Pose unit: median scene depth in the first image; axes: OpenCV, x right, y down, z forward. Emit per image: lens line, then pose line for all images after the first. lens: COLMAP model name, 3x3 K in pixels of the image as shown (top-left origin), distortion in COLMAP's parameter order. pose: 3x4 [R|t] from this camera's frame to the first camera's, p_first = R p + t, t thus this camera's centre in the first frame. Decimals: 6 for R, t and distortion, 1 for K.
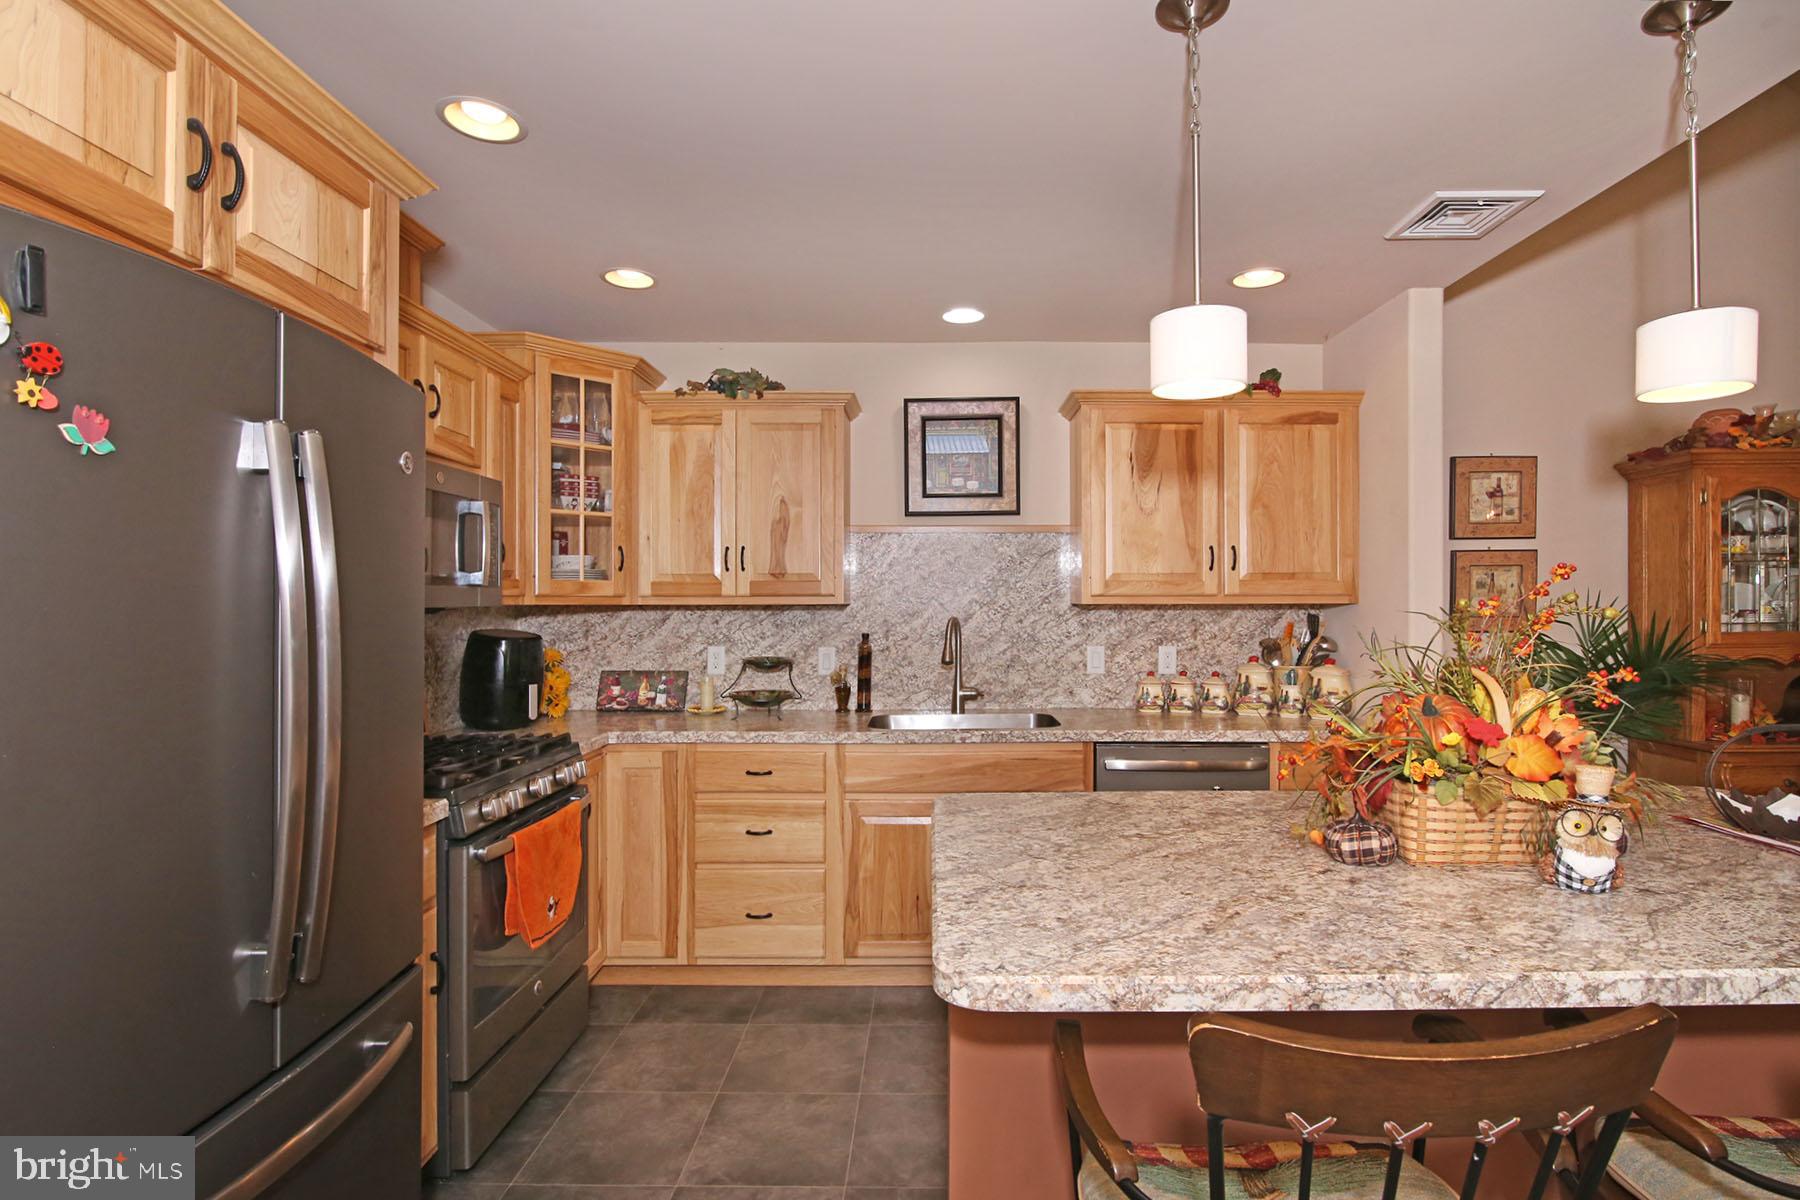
lens RADIAL K [[899.8, 0, 933.1], [0, 899.8, 600.4], [0, 0, 1]] dist [-0.026387, -0.001079]
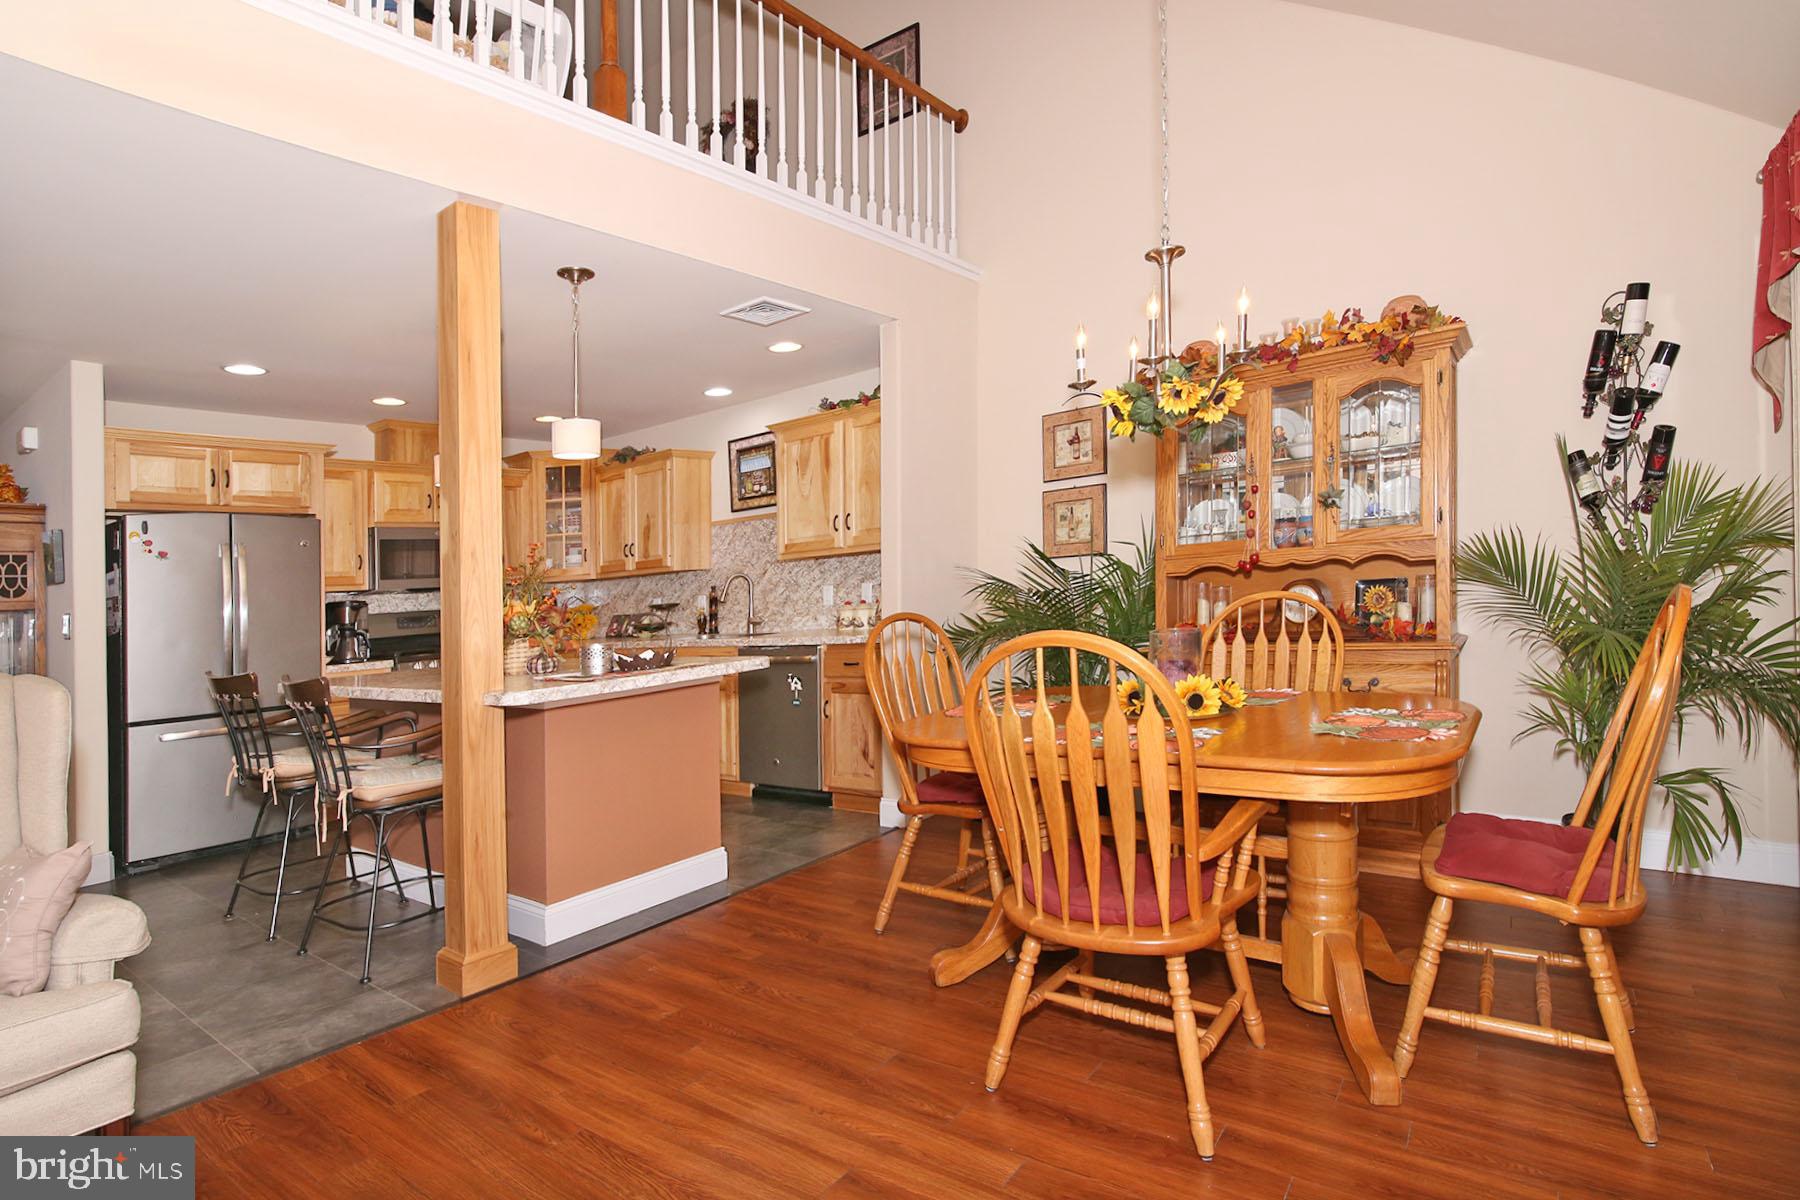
lens RADIAL K [[933.5, 0, 990.0], [0, 933.5, 513.0], [0, 0, 1]] dist [-0.000076, -0.022845]
pose [[0.801978, -0.102405, -0.588511, 1.470904], [0.072377, 0.994596, -0.074436, 0.072563], [0.592953, 0.017101, 0.805056, -0.092620]]
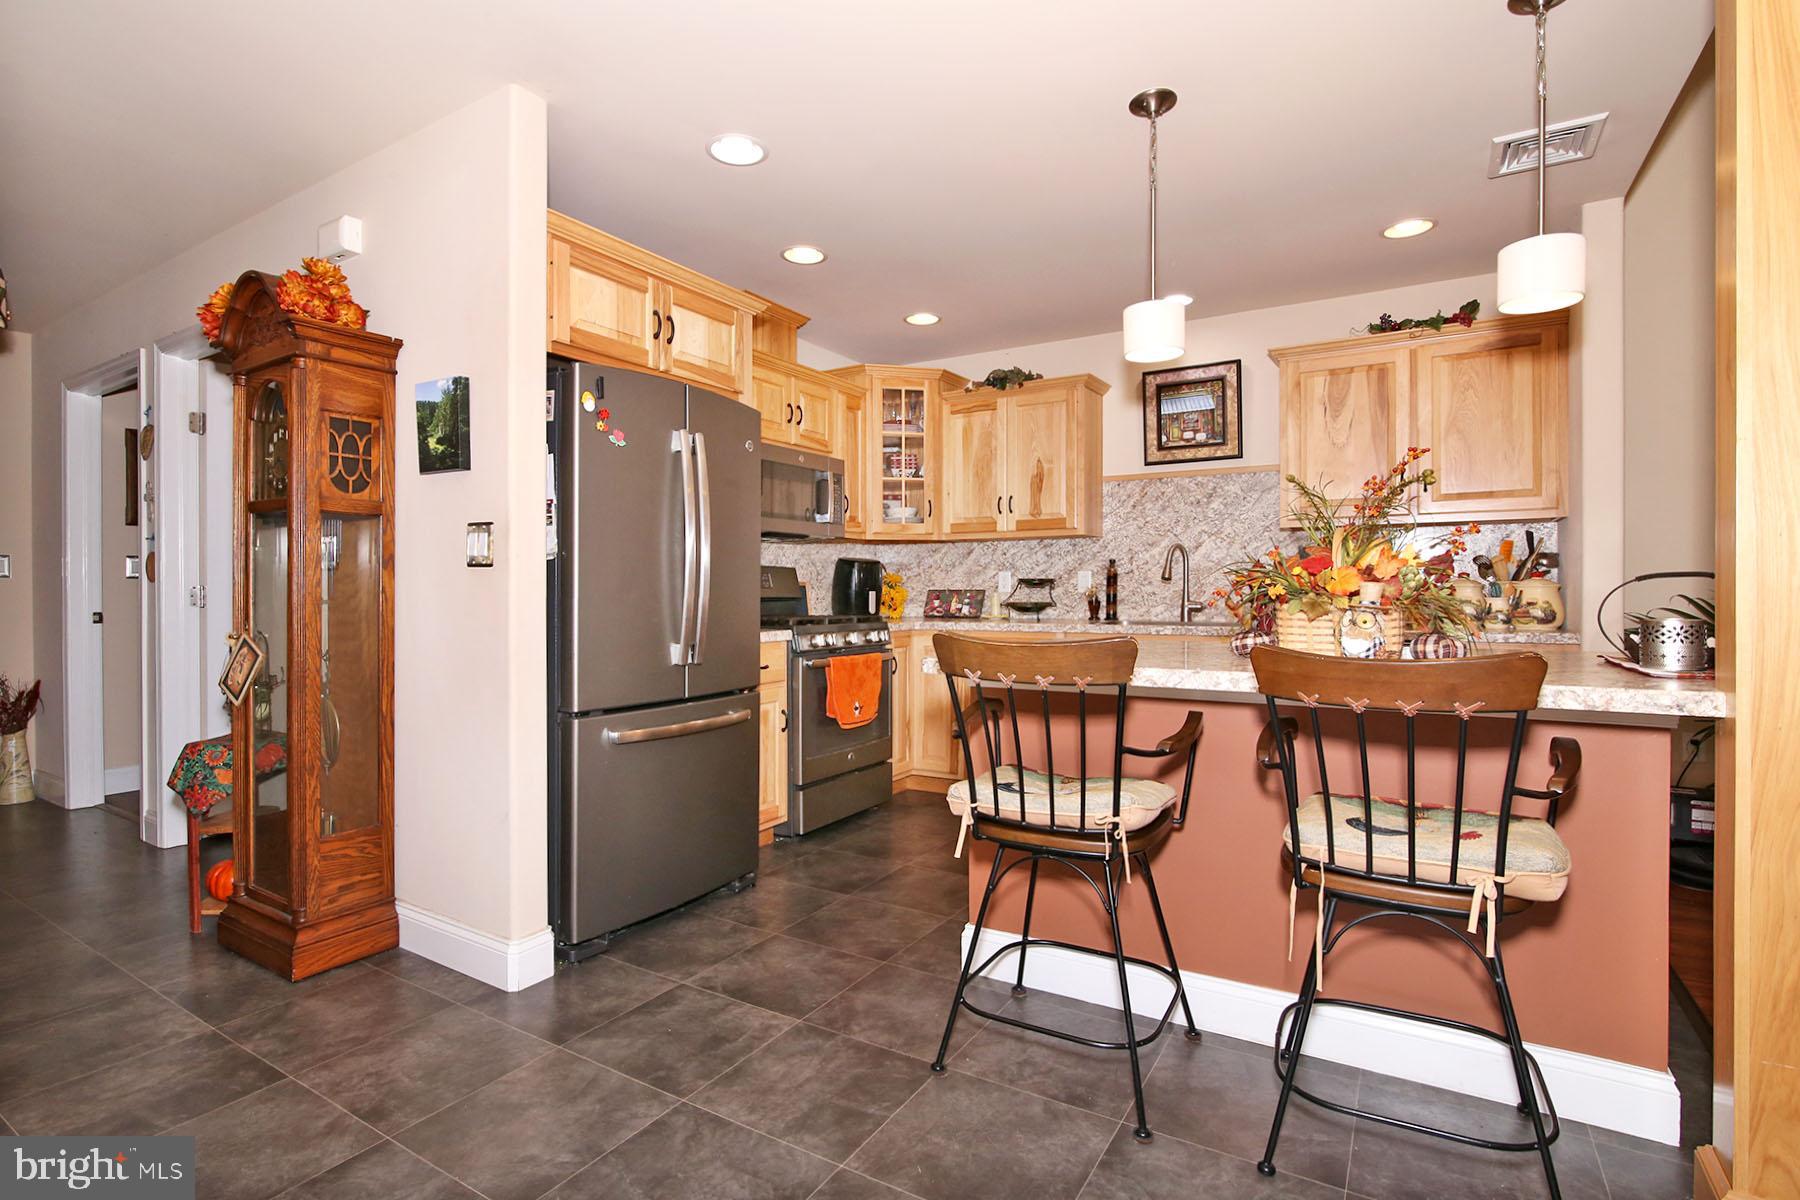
lens RADIAL K [[878.7, 0, 900.0], [0, 878.7, 600.0], [0, 0, 1]] dist [-0.039946, 0.000882]
pose [[0.860326, -0.002618, -0.509738, 0.328746], [0.012048, 0.999812, 0.015200, 0.077691], [0.509602, -0.019218, 0.860195, -0.255630]]
